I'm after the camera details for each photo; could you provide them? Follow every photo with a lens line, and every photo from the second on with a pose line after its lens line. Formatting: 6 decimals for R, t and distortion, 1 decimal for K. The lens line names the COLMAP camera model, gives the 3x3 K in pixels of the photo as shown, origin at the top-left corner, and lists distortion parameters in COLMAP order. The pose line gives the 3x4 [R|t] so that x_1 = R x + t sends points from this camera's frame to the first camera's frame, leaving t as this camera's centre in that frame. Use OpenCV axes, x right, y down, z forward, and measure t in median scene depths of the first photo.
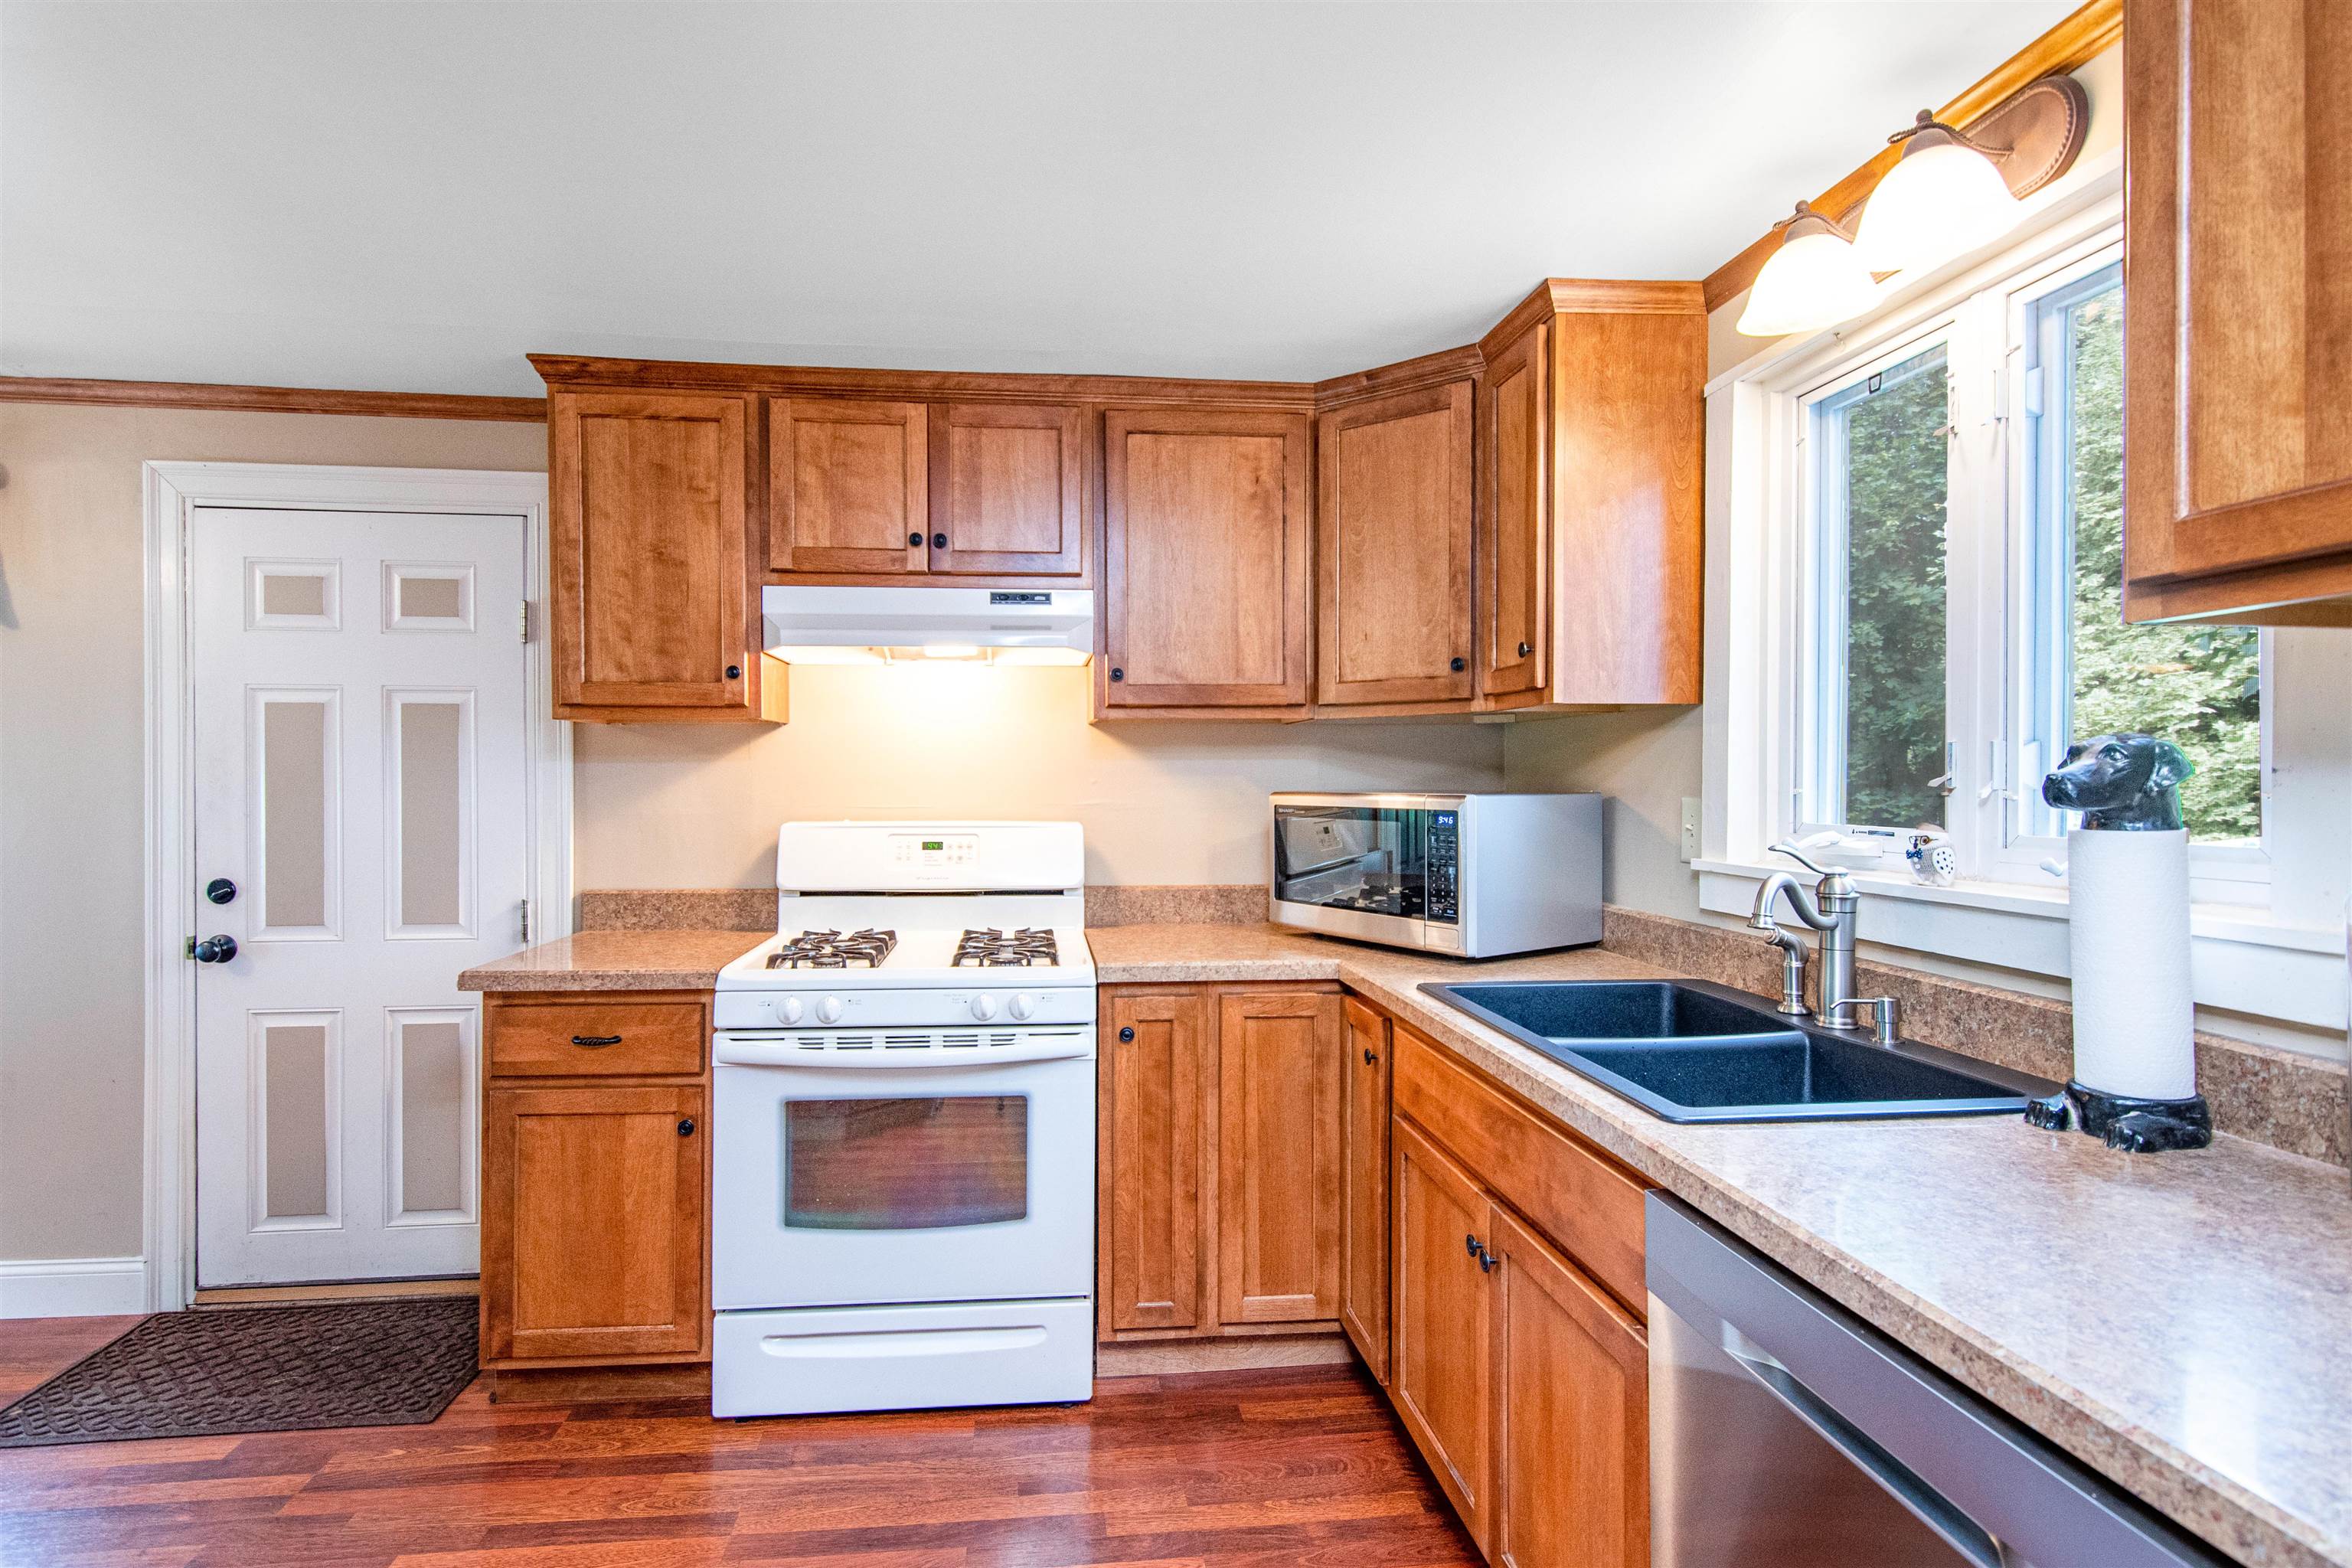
lens RADIAL K [[1145.9, 0, 1164.4], [0, 1145.9, 784.7], [0, 0, 1]] dist [0.034071, -0.015780]
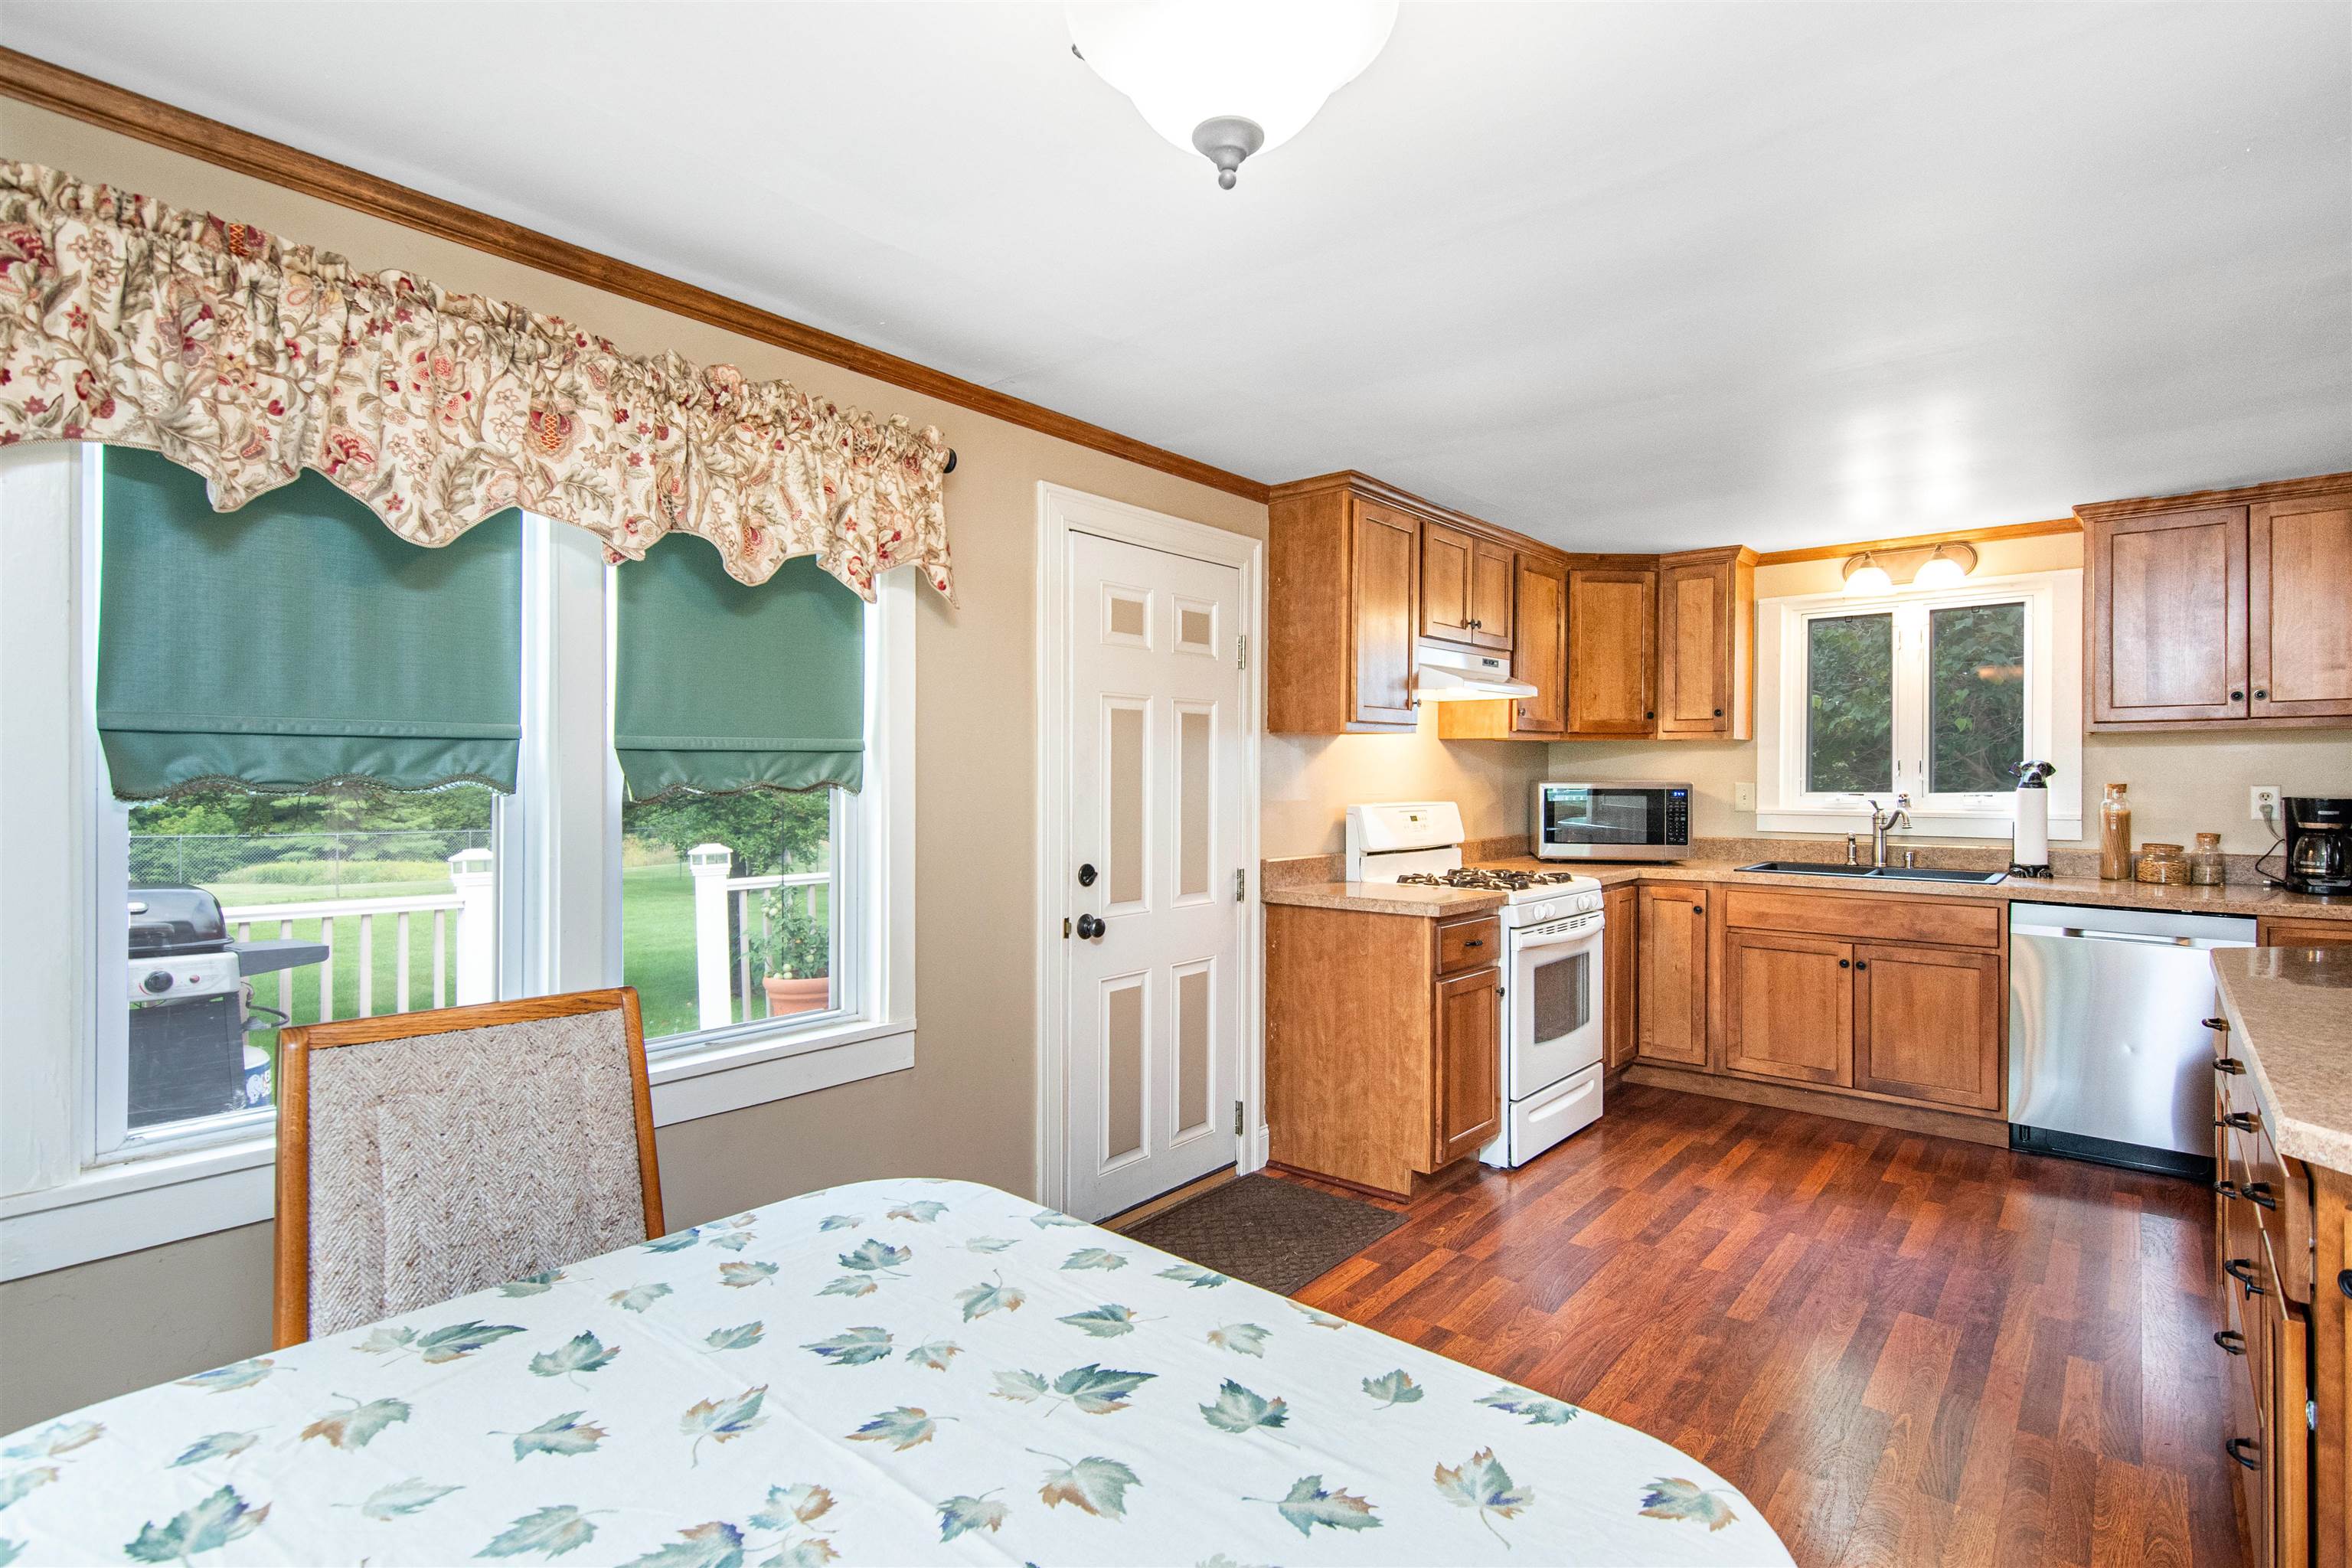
lens RADIAL K [[1113.4, 0, 1167.3], [0, 1113.4, 782.5], [0, 0, 1]] dist [0.000534, -0.000101]
pose [[0.731786, -0.006203, 0.681506, -1.487817], [0.004376, 0.999981, 0.004403, -0.002079], [-0.681520, -0.000239, 0.731799, 0.158349]]
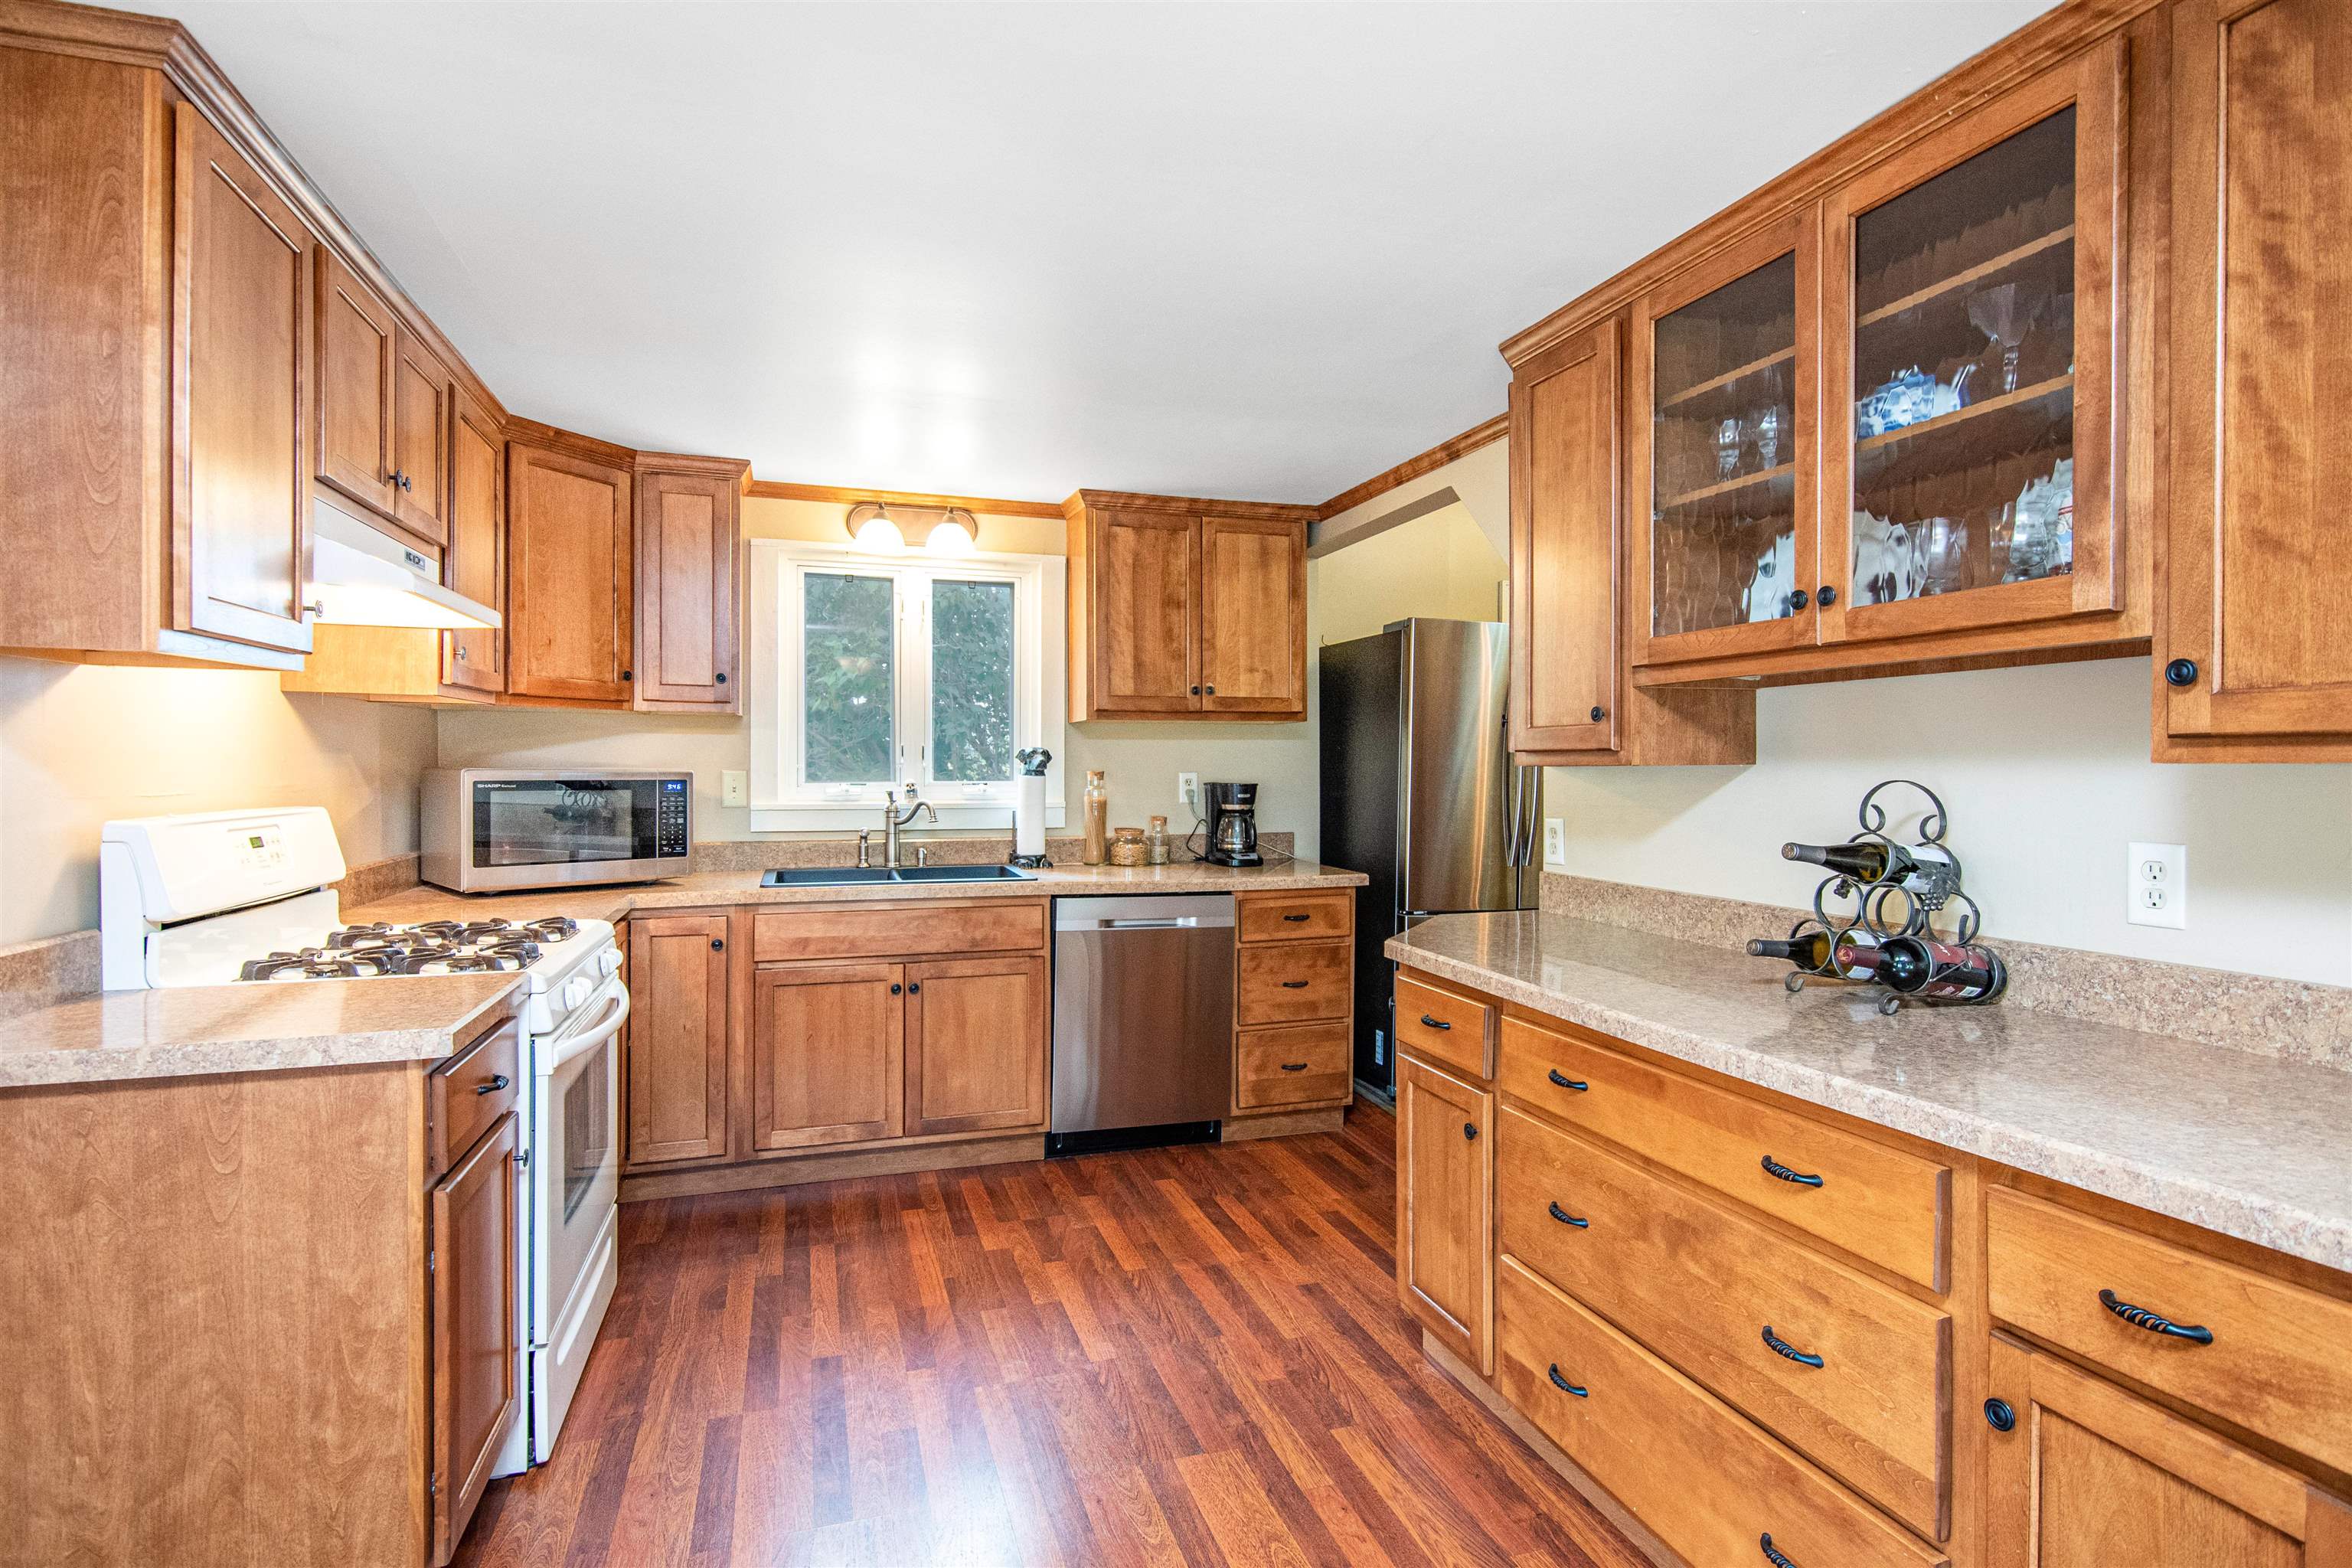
lens RADIAL K [[1145.9, 0, 1164.4], [0, 1145.9, 784.7], [0, 0, 1]] dist [0.034071, -0.015780]
pose [[-0.191461, -0.019615, 0.981304, -1.121864], [0.000751, 0.999797, 0.020132, -0.001335], [-0.981500, 0.004592, -0.191407, 0.574023]]
